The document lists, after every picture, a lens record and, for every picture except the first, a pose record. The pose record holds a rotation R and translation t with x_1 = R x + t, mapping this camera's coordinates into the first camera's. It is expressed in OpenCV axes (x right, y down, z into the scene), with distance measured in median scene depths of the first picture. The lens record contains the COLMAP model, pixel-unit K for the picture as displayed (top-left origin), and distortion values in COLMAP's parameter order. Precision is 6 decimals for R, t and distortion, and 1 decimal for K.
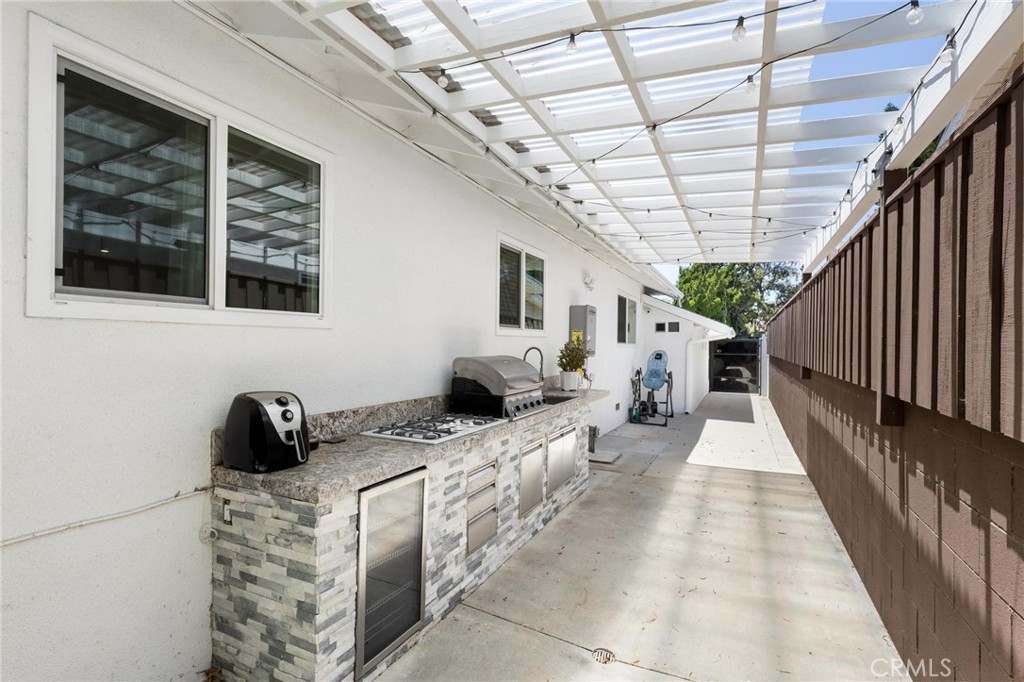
lens RADIAL K [[480.6, 0, 514.1], [0, 480.6, 338.0], [0, 0, 1]] dist [-0.003329, 0.000487]
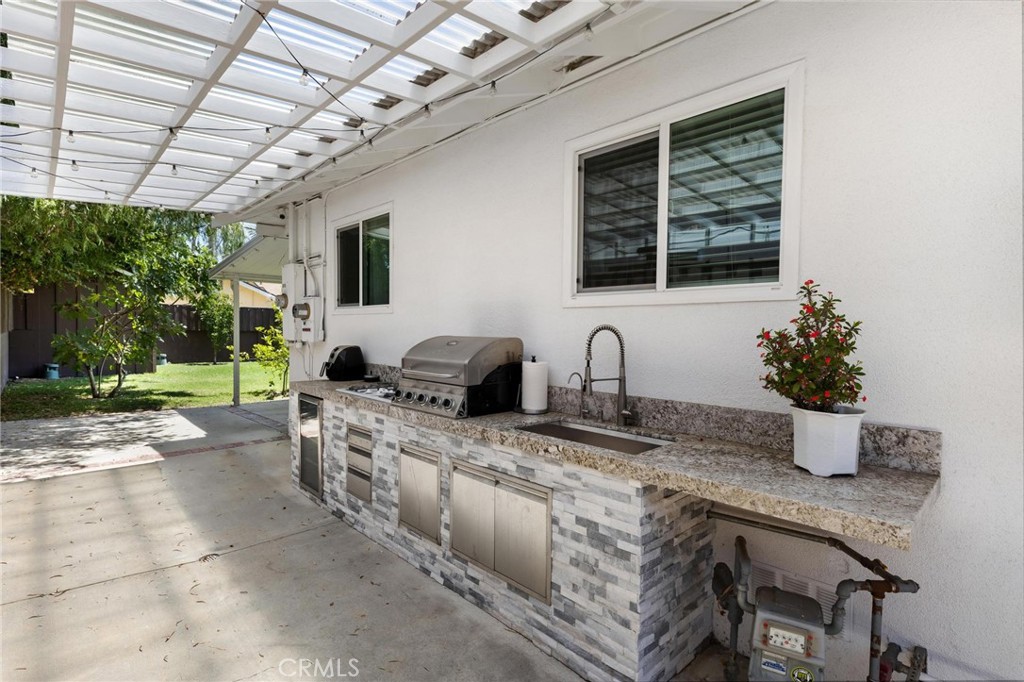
lens RADIAL K [[520.6, 0, 510.6], [0, 520.6, 341.8], [0, 0, 1]] dist [0.021494, 0.000200]
pose [[-0.378784, -0.009131, -0.925440, 0.600239], [-0.024593, 0.999698, 0.000202, 0.037422], [0.925158, 0.022836, -0.378894, 1.149499]]
